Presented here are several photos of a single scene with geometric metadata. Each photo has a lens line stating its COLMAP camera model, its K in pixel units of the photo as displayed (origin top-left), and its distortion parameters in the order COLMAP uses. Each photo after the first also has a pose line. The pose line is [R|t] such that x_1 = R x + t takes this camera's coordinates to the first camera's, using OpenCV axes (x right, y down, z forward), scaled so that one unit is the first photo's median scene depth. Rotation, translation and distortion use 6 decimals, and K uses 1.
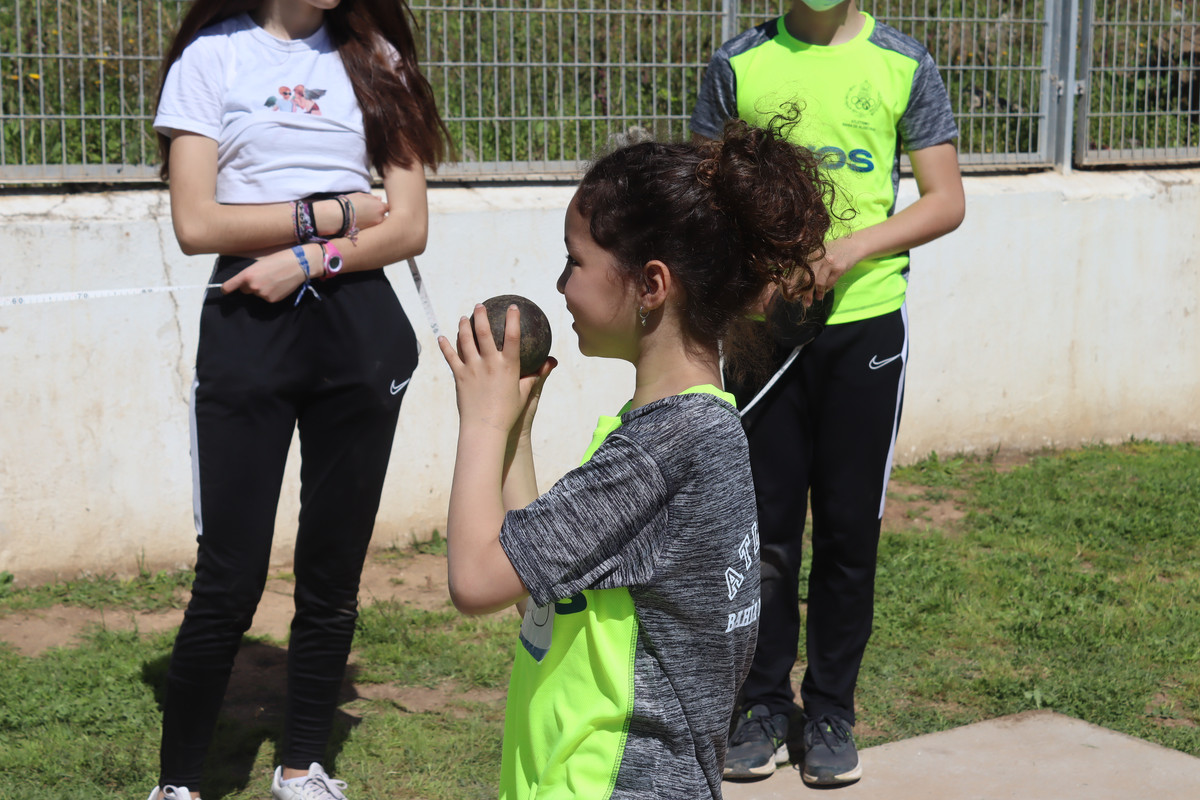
lens RADIAL K [[2238.2, 0, 610.7], [0, 2238.2, 363.8], [0, 0, 1]] dist [-0.015781, 0.259948]
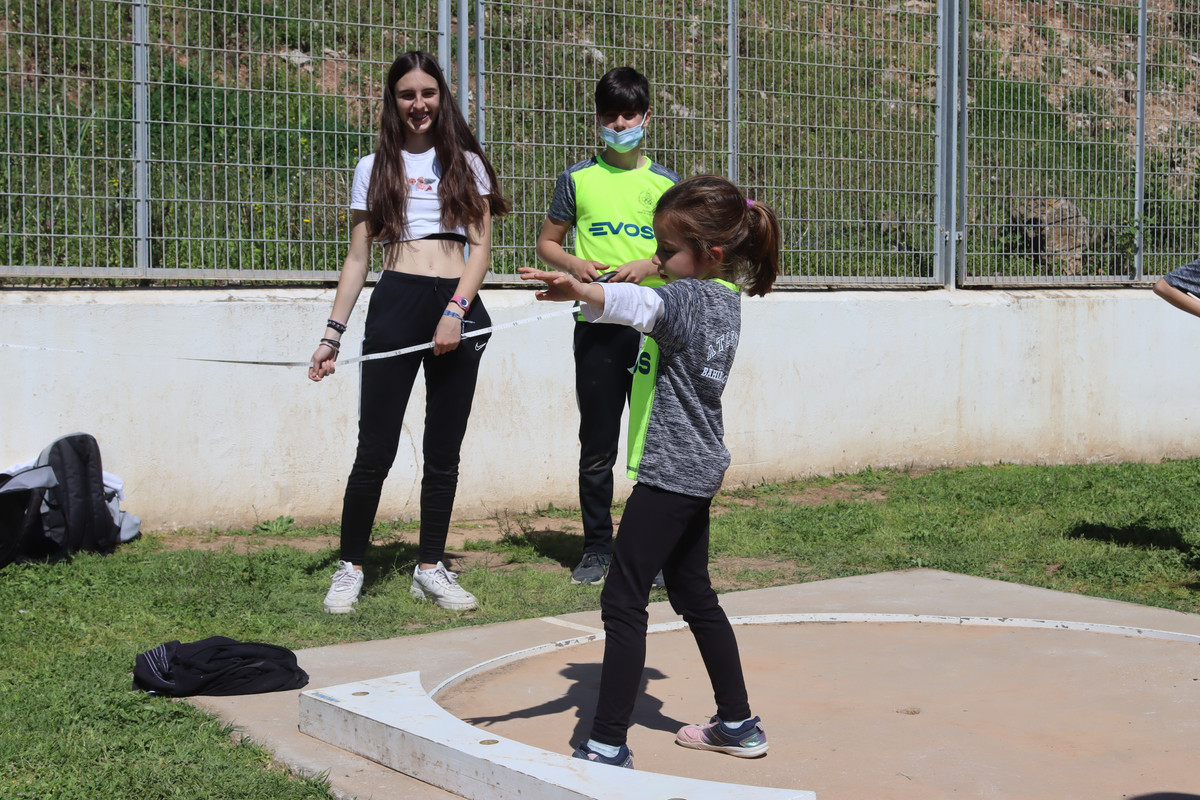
lens RADIAL K [[1674.5, 0, 600.7], [0, 1674.5, 367.5], [0, 0, 1]] dist [-0.075349, 0.074256]
pose [[0.999302, -0.011556, -0.035516, 0.000366], [0.008177, 0.995554, -0.093839, 0.093292], [0.036442, 0.093483, 0.994954, -0.194411]]
